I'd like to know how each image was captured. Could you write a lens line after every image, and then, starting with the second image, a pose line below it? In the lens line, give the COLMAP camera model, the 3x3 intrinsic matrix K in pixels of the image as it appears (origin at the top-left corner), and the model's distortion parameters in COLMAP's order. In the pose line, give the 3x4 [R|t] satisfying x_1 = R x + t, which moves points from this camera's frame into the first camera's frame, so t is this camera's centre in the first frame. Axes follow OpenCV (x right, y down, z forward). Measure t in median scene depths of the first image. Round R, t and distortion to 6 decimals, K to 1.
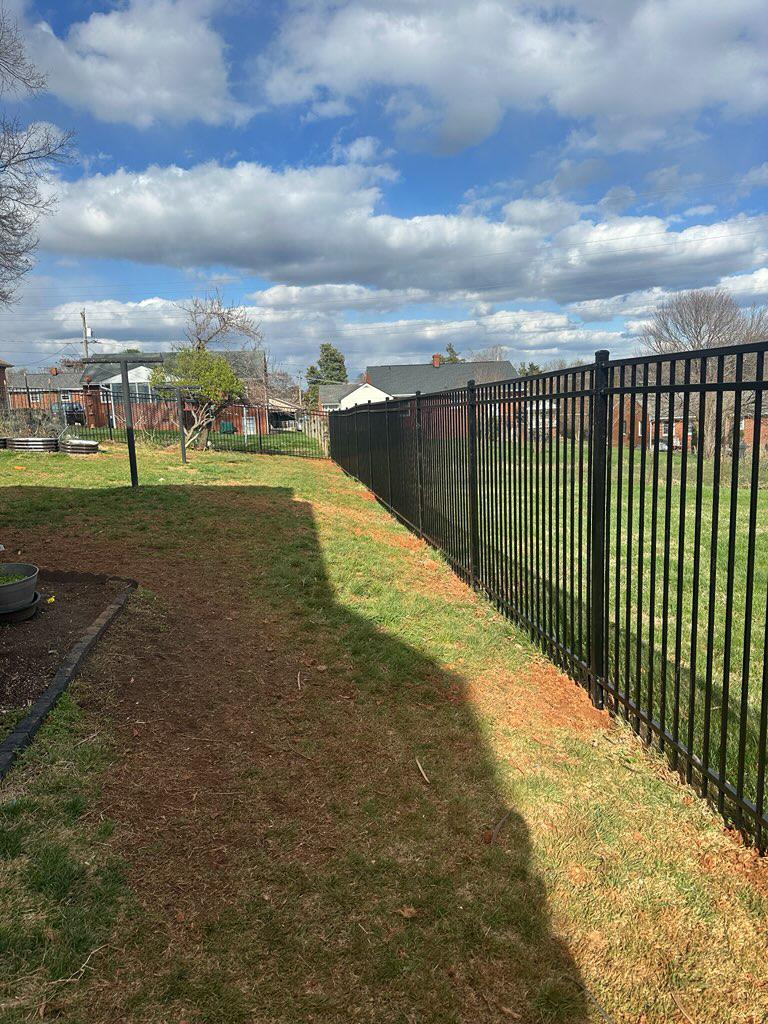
lens RADIAL K [[715.2, 0, 384.0], [0, 715.2, 512.0], [0, 0, 1]] dist [0.037229, -0.030934]
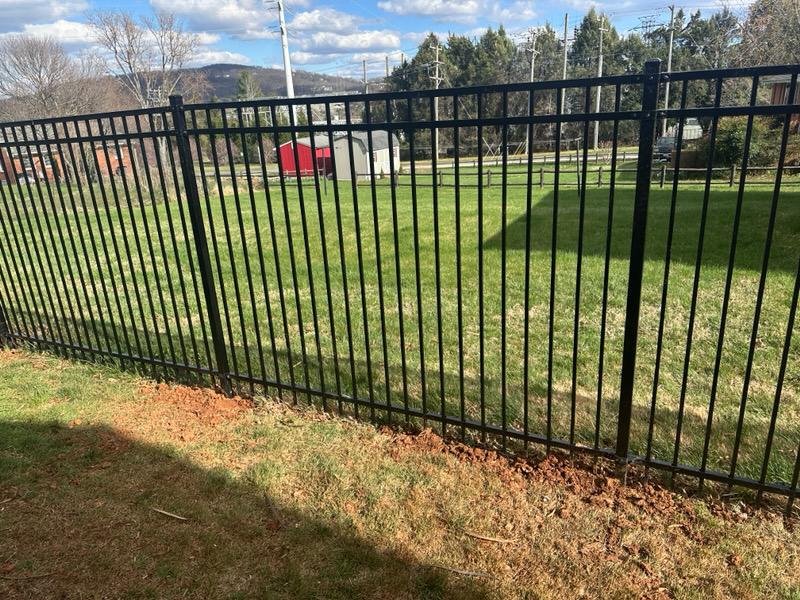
lens RADIAL K [[558.8, 0, 400.0], [0, 558.8, 300.0], [0, 0, 1]] dist [0.037229, -0.030934]
pose [[0.567376, -0.264677, 0.779763, -0.112924], [0.159916, 0.964324, 0.210964, -0.020852], [-0.807781, 0.005001, 0.589461, 0.092147]]
